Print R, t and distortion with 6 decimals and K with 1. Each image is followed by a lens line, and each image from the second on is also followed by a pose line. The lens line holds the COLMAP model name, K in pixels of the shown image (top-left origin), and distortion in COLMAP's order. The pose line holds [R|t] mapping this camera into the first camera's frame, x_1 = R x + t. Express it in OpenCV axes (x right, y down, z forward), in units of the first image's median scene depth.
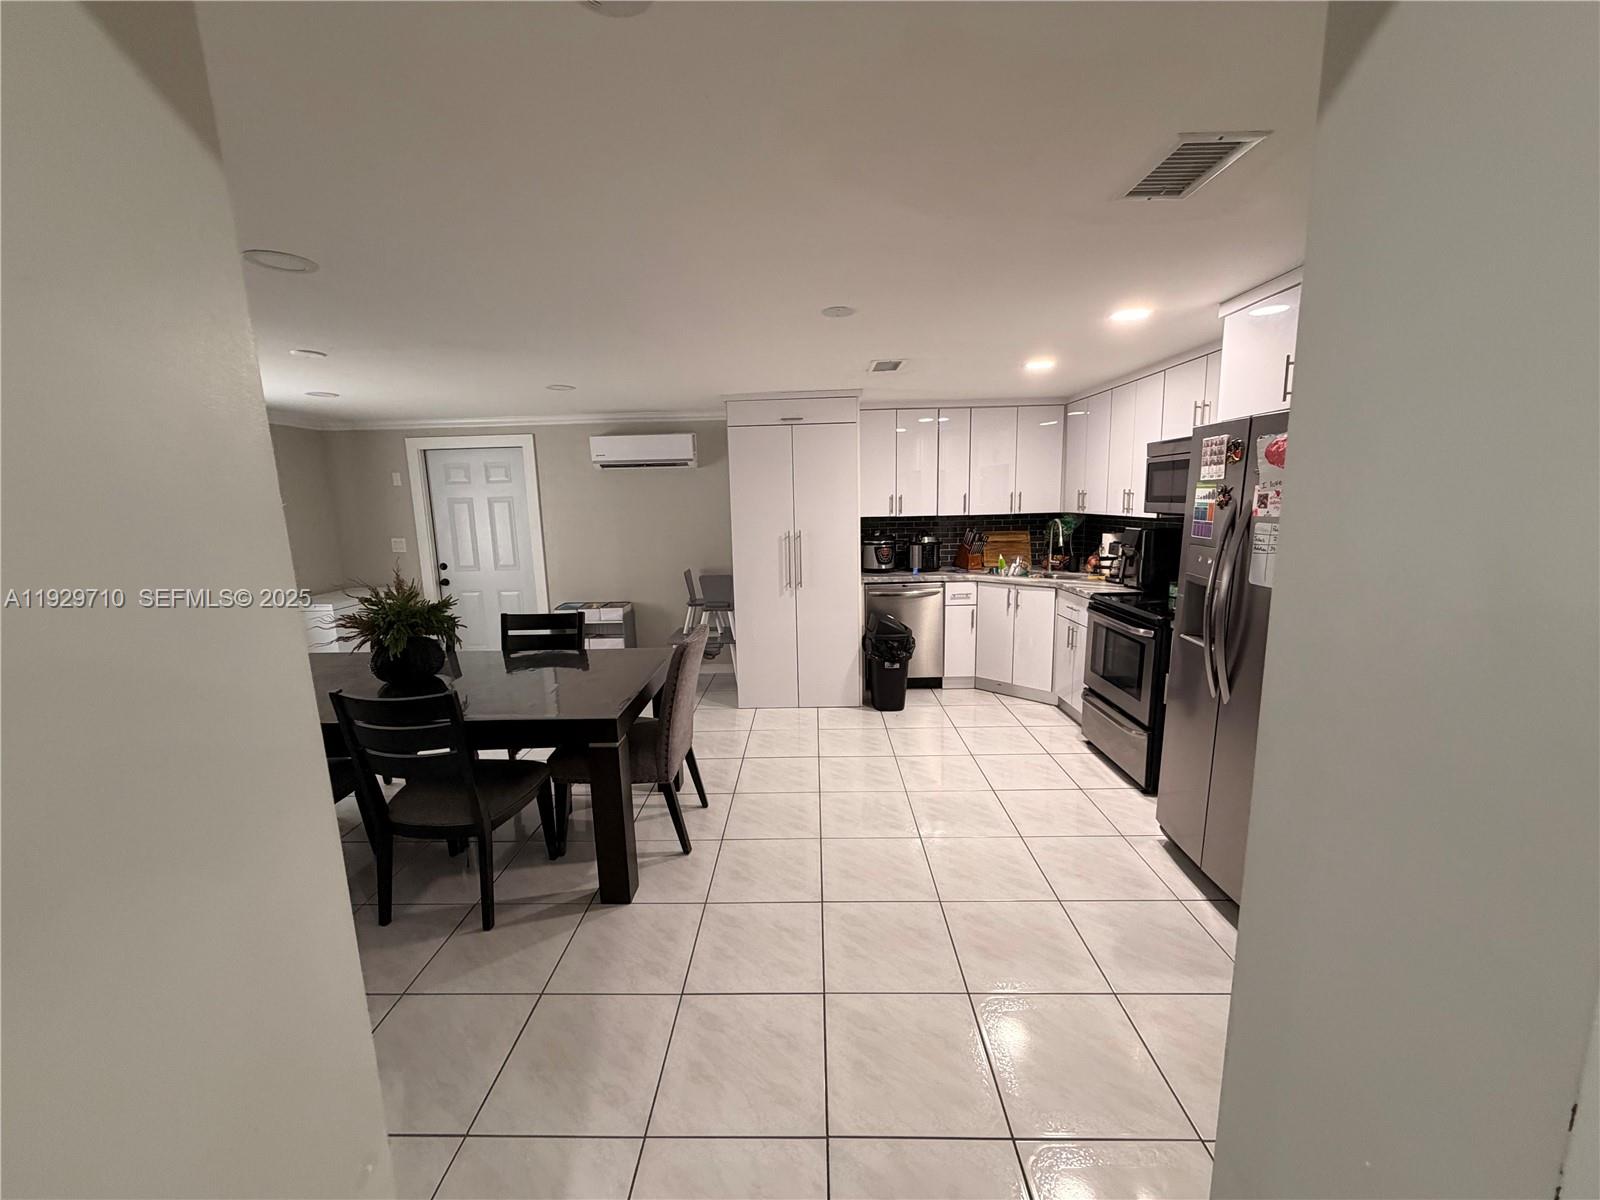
lens RADIAL K [[637.1, 0, 795.2], [0, 637.1, 602.0], [0, 0, 1]] dist [-0.001433, 0.000379]
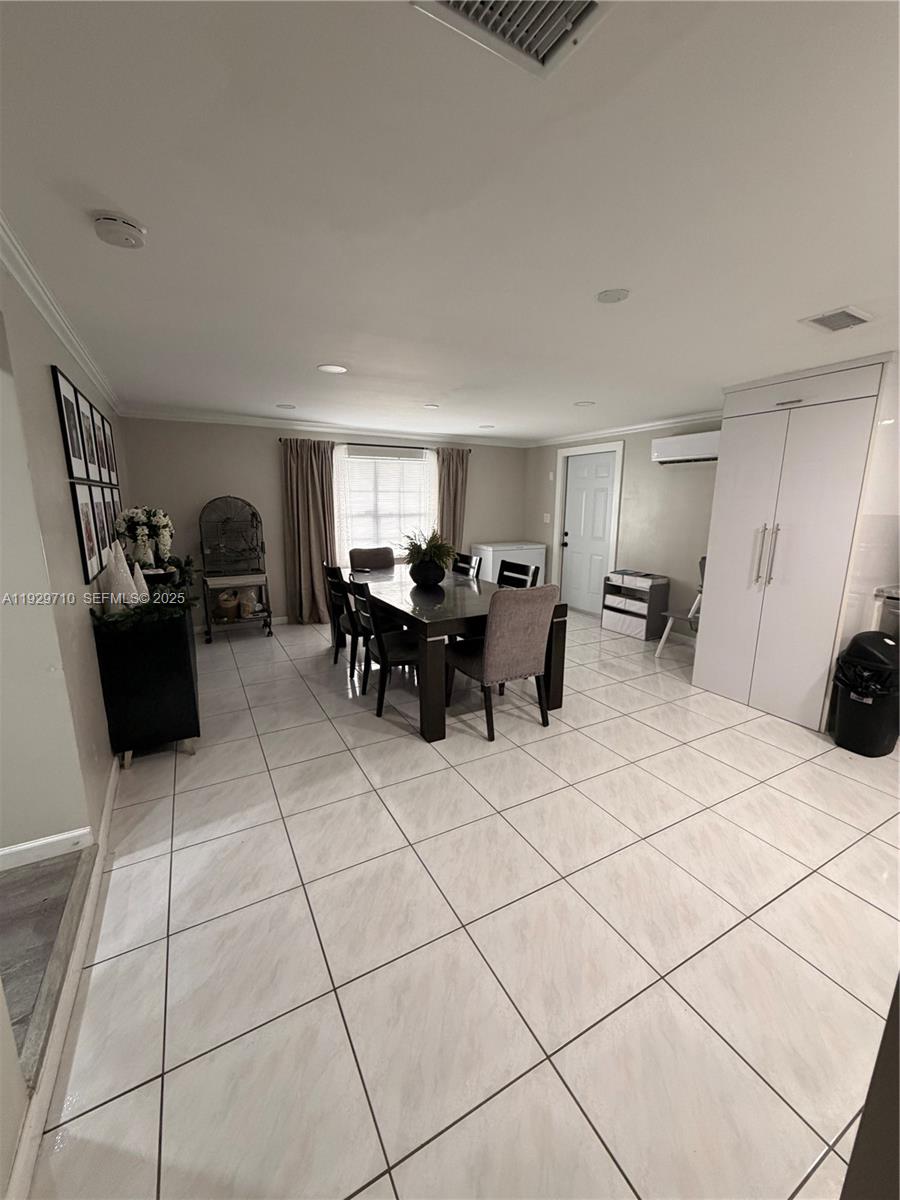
lens RADIAL K [[477.8, 0, 446.3], [0, 477.8, 596.4], [0, 0, 1]] dist [-0.001433, 0.000379]
pose [[0.494881, 0.199111, -0.845841, 0.378547], [-0.160586, 0.977584, 0.136169, -0.024868], [0.853994, 0.068443, 0.515762, 0.225927]]
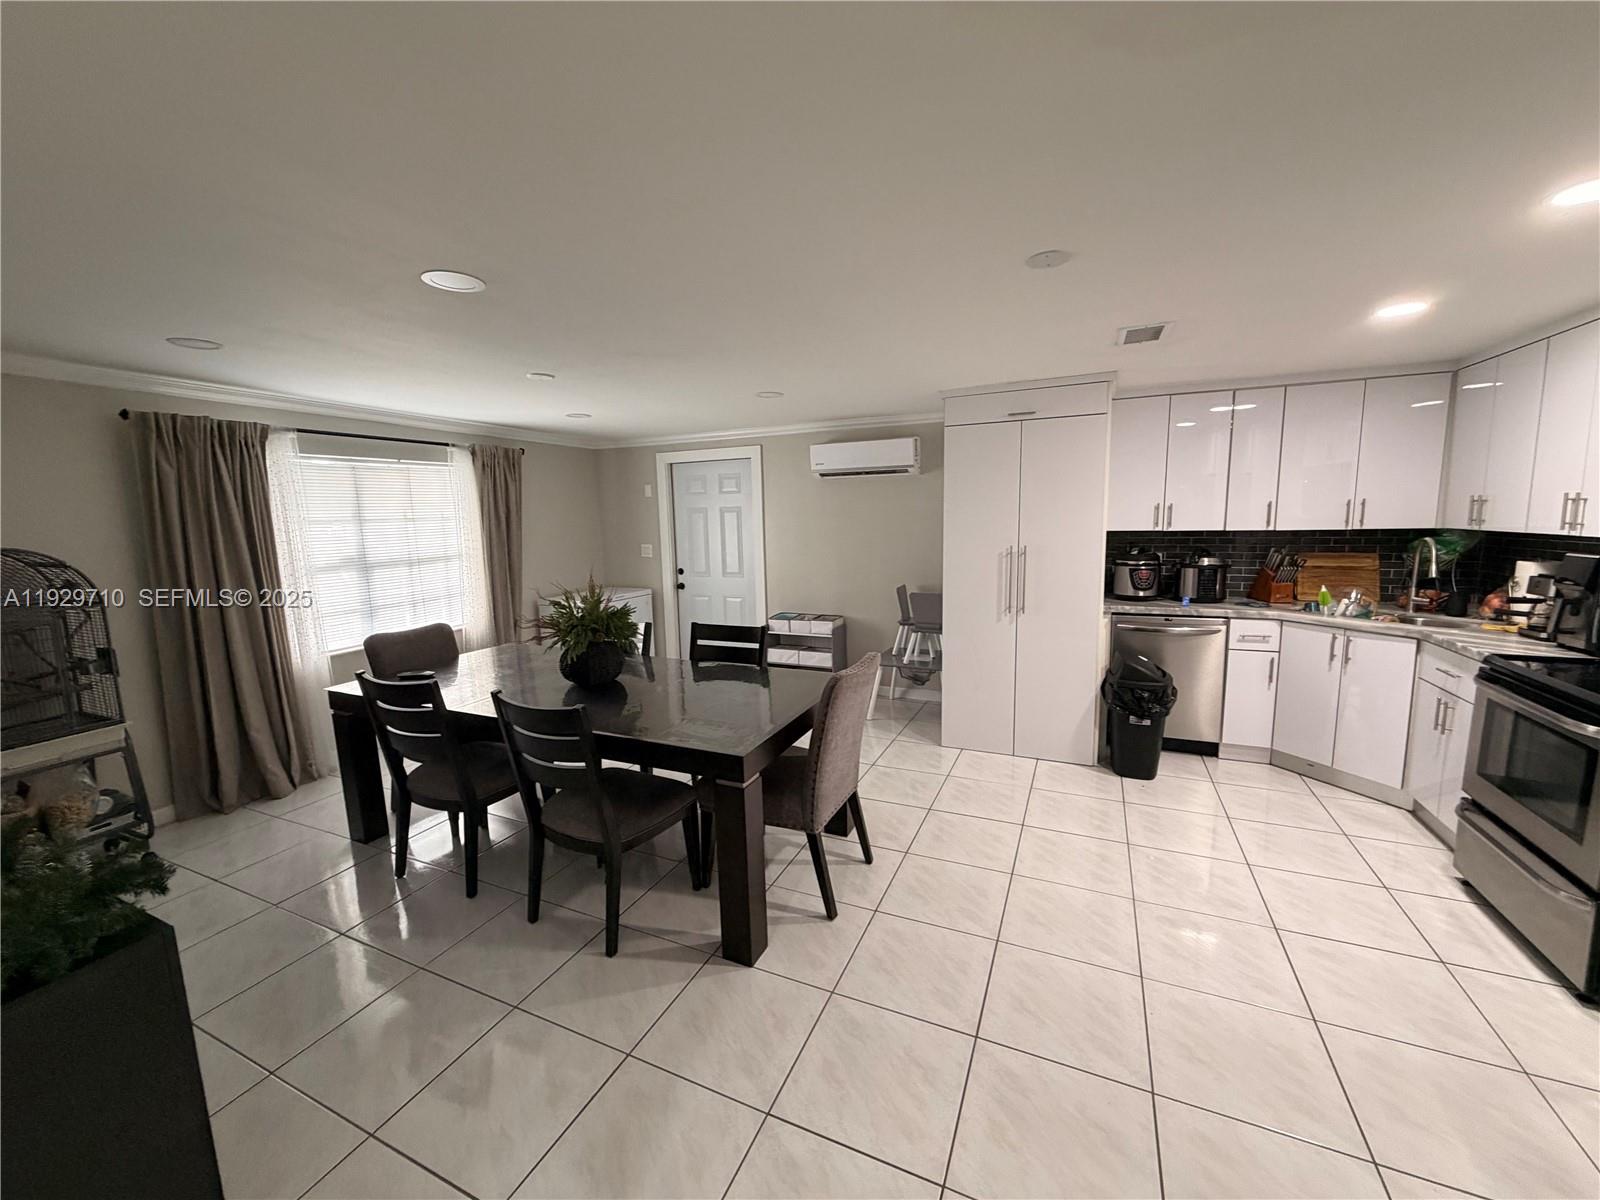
lens RADIAL K [[637.1, 0, 794.4], [0, 637.1, 600.8], [0, 0, 1]] dist [-0.001433, 0.000379]
pose [[0.917955, 0.056840, -0.392592, 0.061102], [-0.064250, 0.997917, -0.005748, -0.015787], [0.391447, 0.030500, 0.919695, 0.111376]]
